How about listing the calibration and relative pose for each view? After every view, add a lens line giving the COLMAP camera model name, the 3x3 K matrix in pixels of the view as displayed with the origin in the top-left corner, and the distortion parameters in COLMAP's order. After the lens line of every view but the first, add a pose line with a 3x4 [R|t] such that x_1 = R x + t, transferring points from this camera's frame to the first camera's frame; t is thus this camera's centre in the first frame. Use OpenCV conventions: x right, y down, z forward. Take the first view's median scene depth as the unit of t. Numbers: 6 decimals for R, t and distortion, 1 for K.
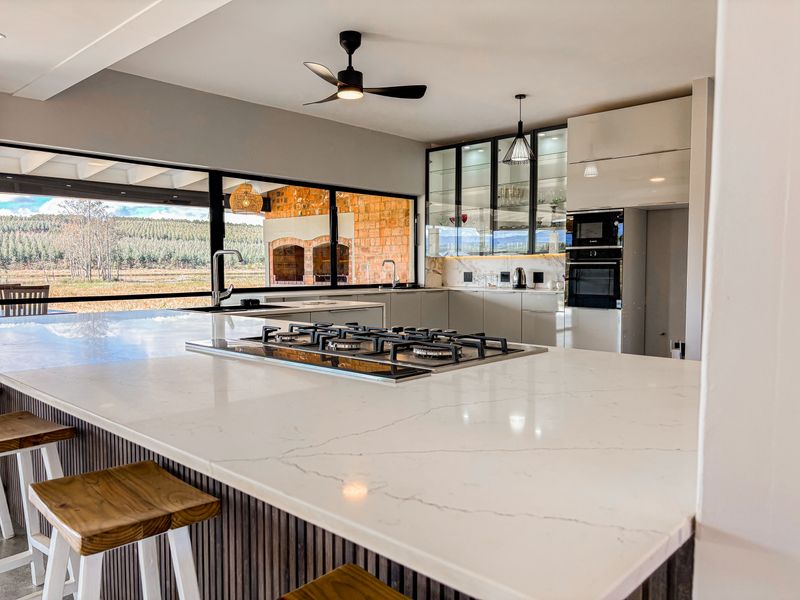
lens RADIAL K [[602.3, 0, 397.6], [0, 602.3, 302.6], [0, 0, 1]] dist [0.057404, -0.074183]
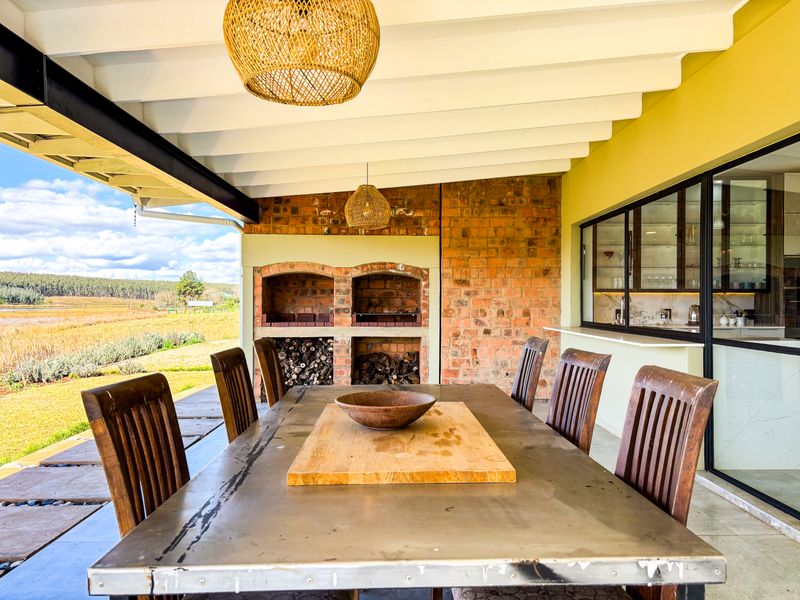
lens RADIAL K [[602.3, 0, 397.6], [0, 602.3, 302.6], [0, 0, 1]] dist [0.057404, -0.074183]
pose [[0.723251, 0.003068, 0.690578, -0.810692], [0.036852, 0.998394, -0.043030, -0.032532], [-0.689601, 0.056571, 0.721976, 0.544047]]
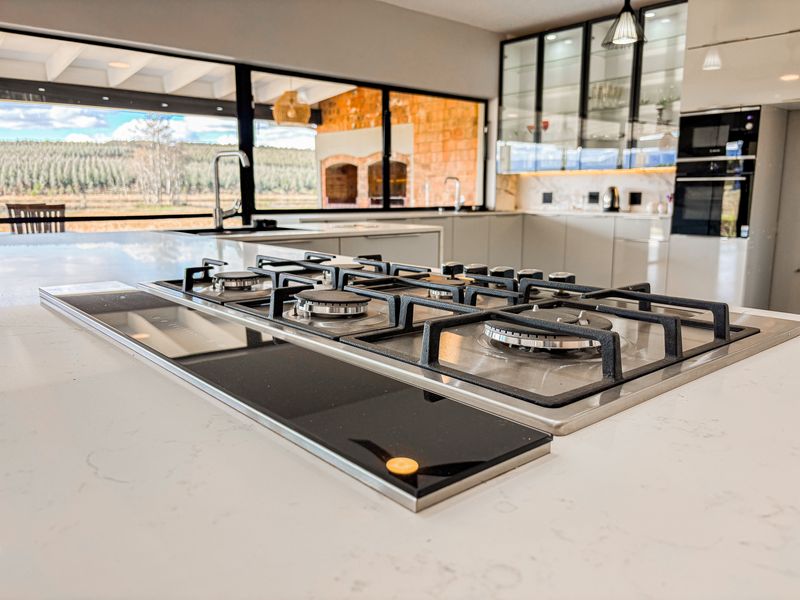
lens RADIAL K [[611.6, 0, 400.0], [0, 611.6, 300.0], [0, 0, 1]] dist [0.009389, -0.001292]
pose [[0.994697, 0.021213, -0.100635, 0.002239], [-0.009624, 0.993402, 0.114282, 0.002849], [0.102395, -0.112707, 0.988338, 0.121682]]
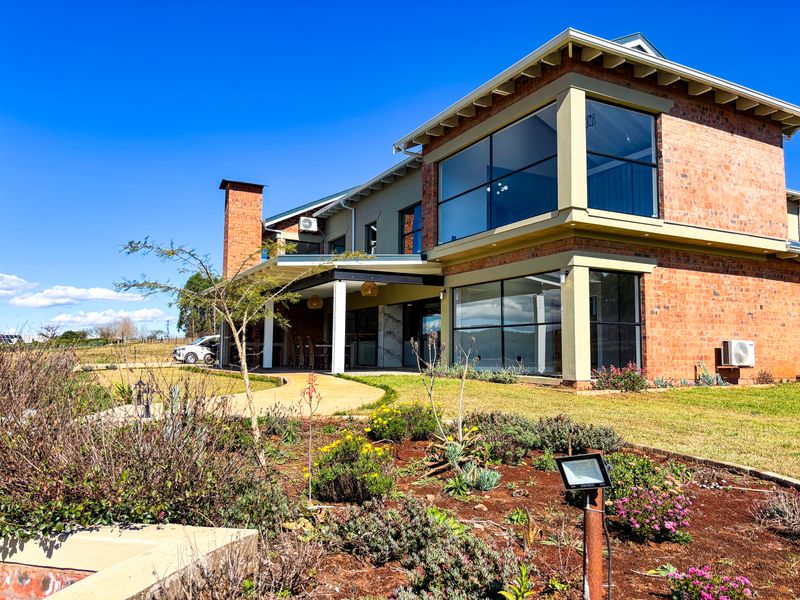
lens RADIAL K [[602.3, 0, 397.6], [0, 602.3, 302.6], [0, 0, 1]] dist [0.057404, -0.074183]
pose [[0.319644, 0.085527, 0.943670, -2.934572], [0.045301, 0.993400, -0.105379, 0.119369], [-0.946454, 0.076433, 0.313660, -0.362549]]
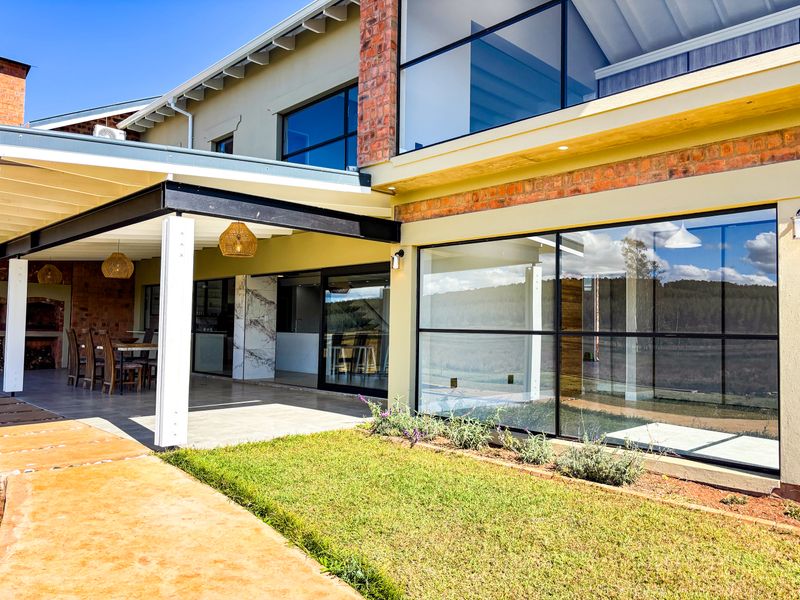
lens RADIAL K [[602.3, 0, 397.6], [0, 602.3, 302.6], [0, 0, 1]] dist [0.057404, -0.074183]
pose [[0.038193, 0.042655, 0.998360, -1.992072], [0.040473, 0.998203, -0.044196, 0.003827], [-0.998450, 0.042094, 0.036398, 0.084608]]
